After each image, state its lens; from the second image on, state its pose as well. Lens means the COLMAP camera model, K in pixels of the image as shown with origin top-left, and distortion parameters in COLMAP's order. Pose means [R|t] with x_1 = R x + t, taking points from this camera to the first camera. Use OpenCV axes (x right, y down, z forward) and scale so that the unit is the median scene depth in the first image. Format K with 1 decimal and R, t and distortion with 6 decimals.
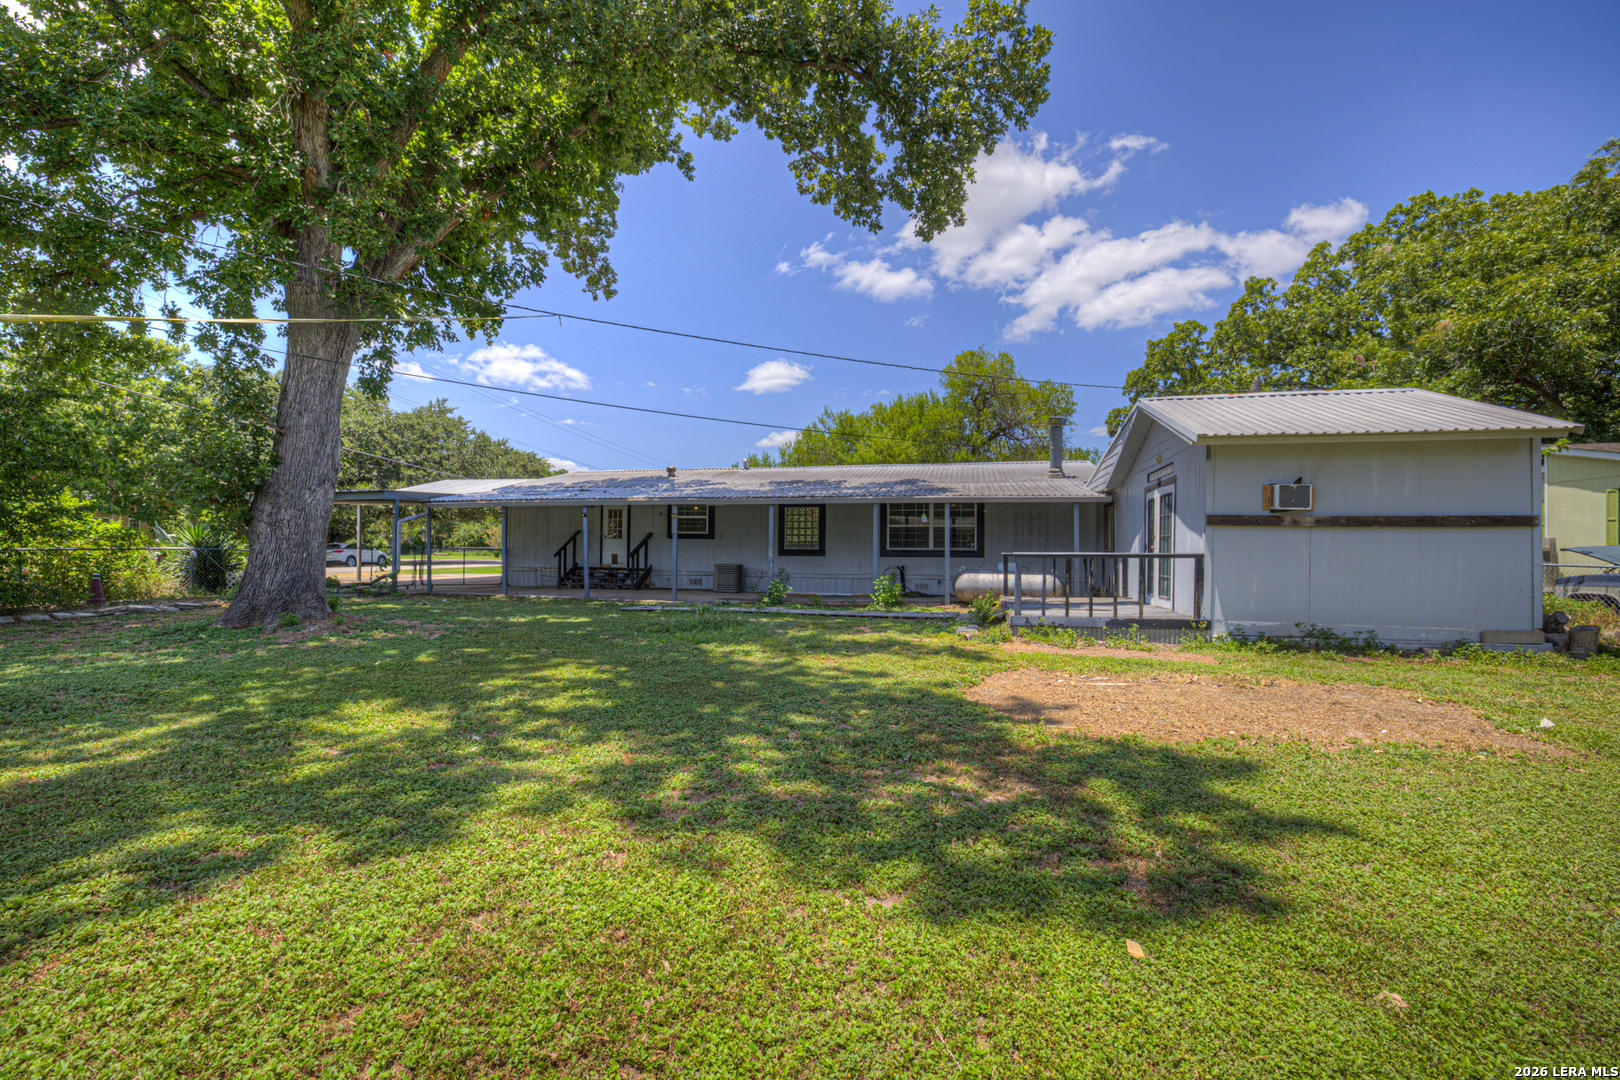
lens RADIAL K [[707.6, 0, 810.0], [0, 707.6, 540.0], [0, 0, 1]] dist [-0.046040, 0.011274]
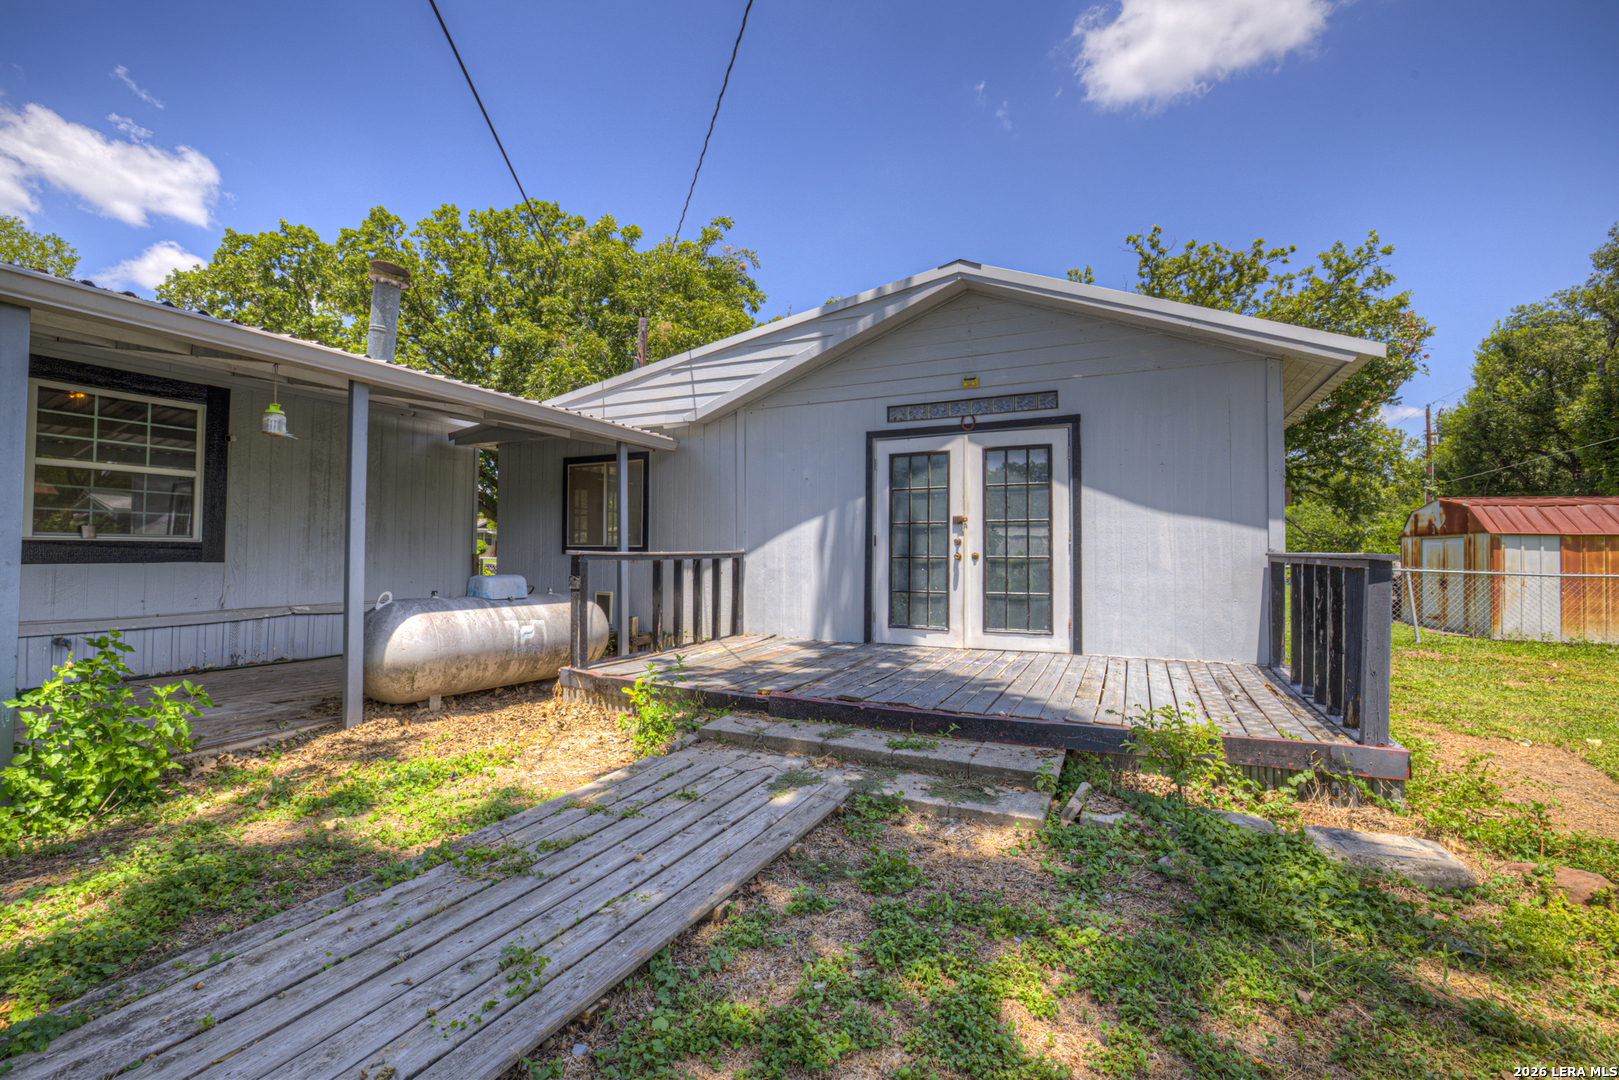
lens RADIAL K [[707.2, 0, 809.5], [0, 707.2, 540.0], [0, 0, 1]] dist [-0.046040, 0.011274]
pose [[0.194197, 0.020456, 0.980749, -0.046590], [-0.019312, 0.999669, -0.017026, 0.012225], [-0.980772, -0.015634, 0.194527, 0.587919]]
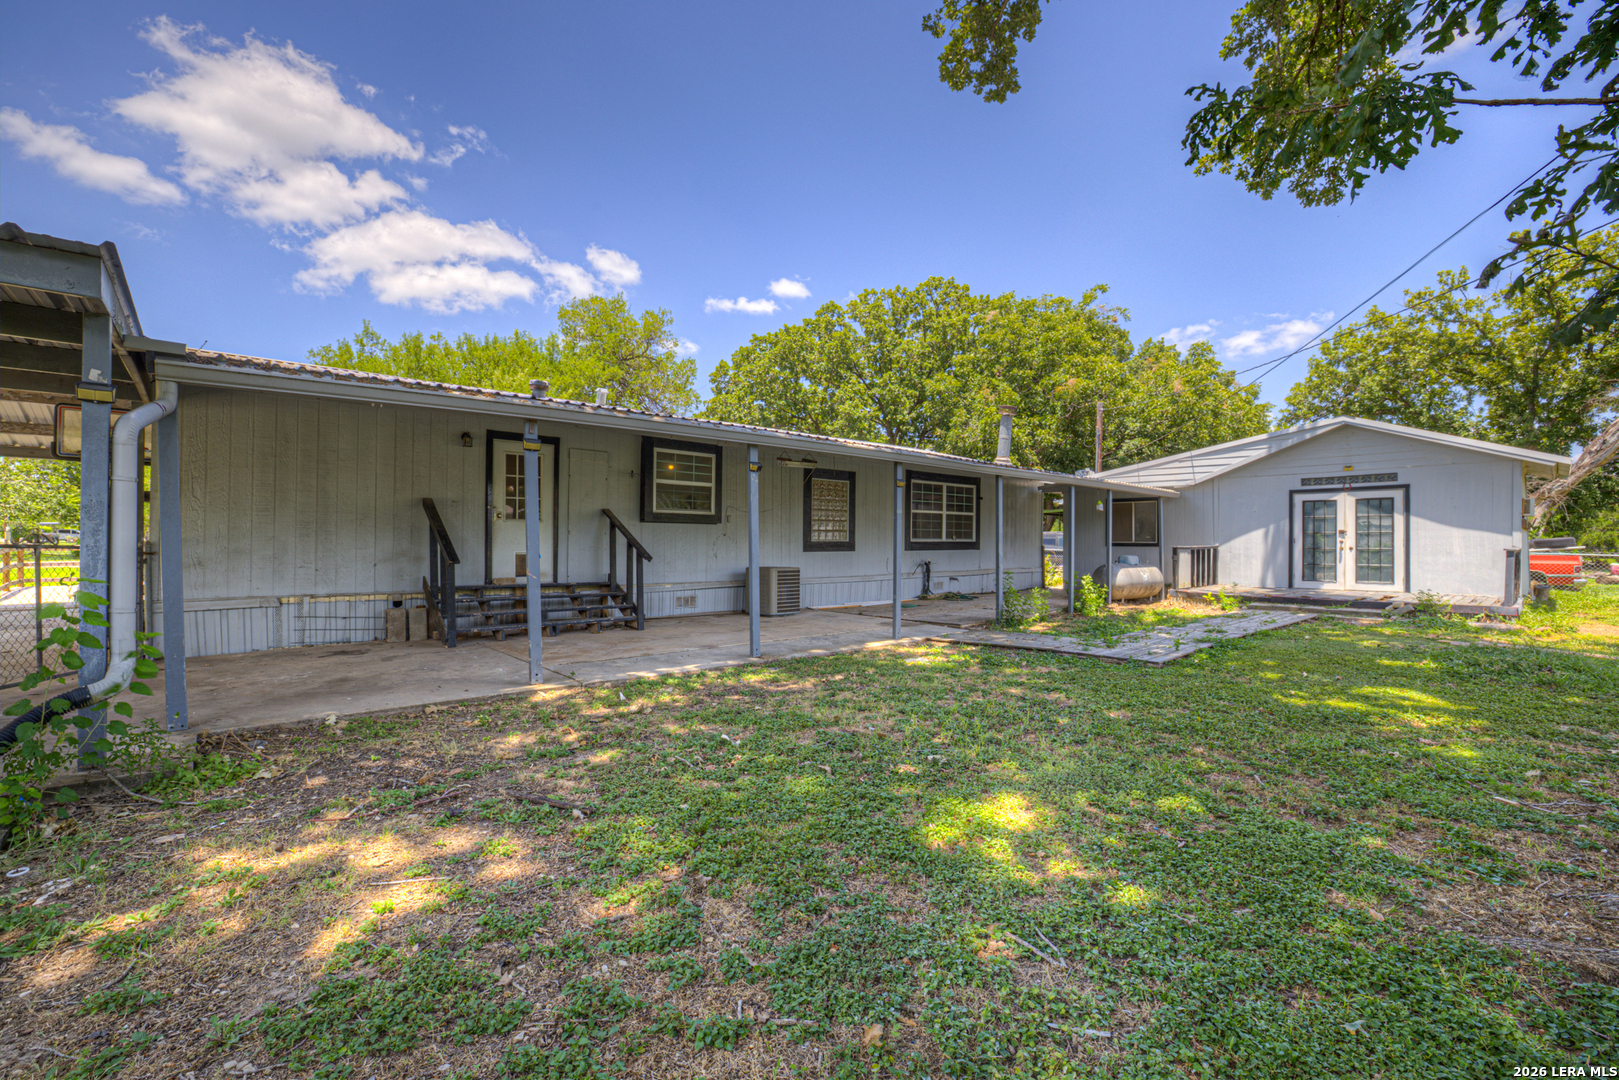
lens RADIAL K [[668.7, 0, 809.5], [0, 668.7, 540.0], [0, 0, 1]] dist [-0.043586, 0.008942]
pose [[0.579386, -0.005530, 0.815035, -0.556693], [-0.013395, 0.999777, 0.016306, 0.001127], [-0.814943, -0.020365, 0.579183, 0.639872]]
